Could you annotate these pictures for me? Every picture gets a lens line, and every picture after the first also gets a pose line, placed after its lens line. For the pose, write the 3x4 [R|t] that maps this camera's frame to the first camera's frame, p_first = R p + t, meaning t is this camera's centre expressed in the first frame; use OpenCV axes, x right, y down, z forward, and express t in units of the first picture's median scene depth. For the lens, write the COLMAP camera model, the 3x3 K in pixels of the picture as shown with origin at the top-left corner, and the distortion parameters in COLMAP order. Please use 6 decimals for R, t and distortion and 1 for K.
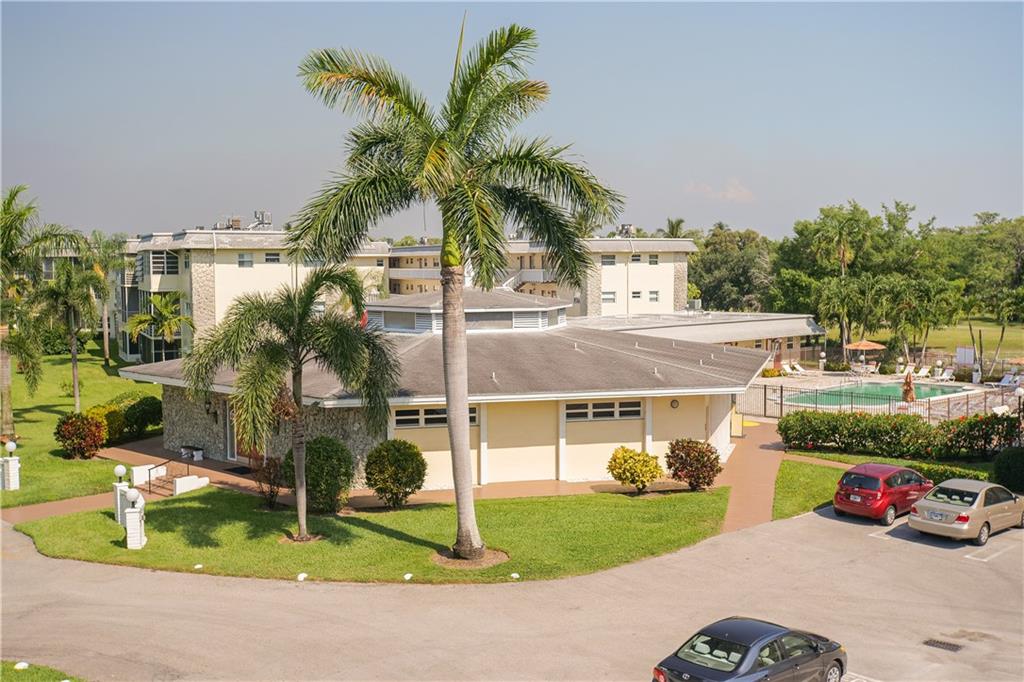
lens RADIAL K [[1173.1, 0, 512.4], [0, 1173.1, 337.4], [0, 0, 1]] dist [0.117753, 0.000521]
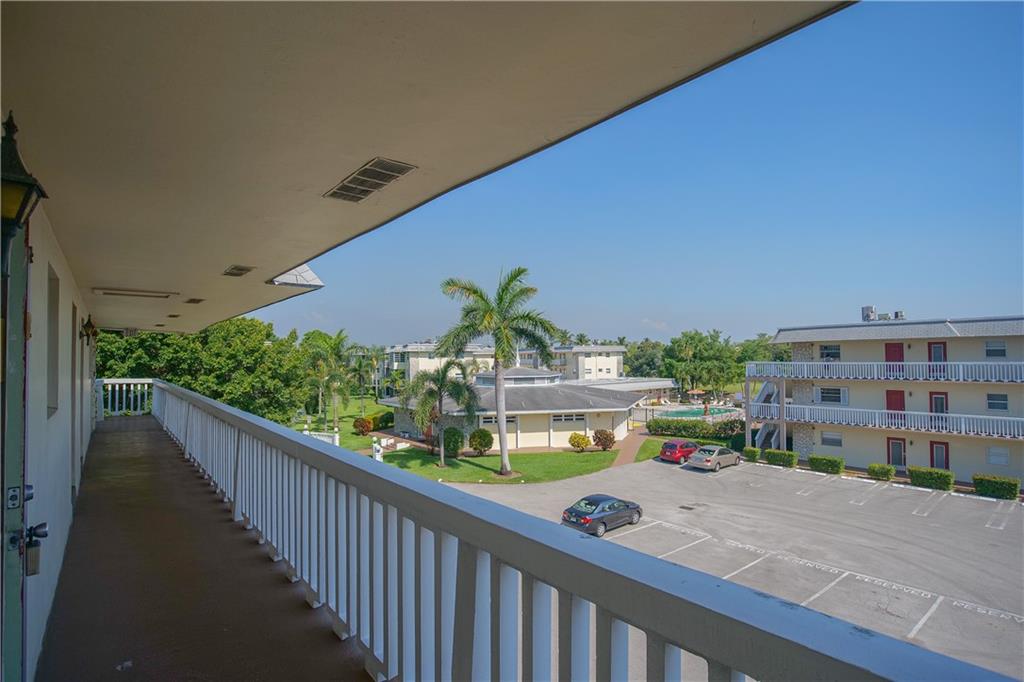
lens RADIAL K [[522.1, 0, 508.6], [0, 522.1, 355.3], [0, 0, 1]] dist [-0.014023, 0.000854]
pose [[0.996130, -0.005024, -0.087750, 0.055964], [-0.000680, 0.997895, -0.064847, 0.003920], [0.087891, 0.064656, 0.994030, -0.101417]]
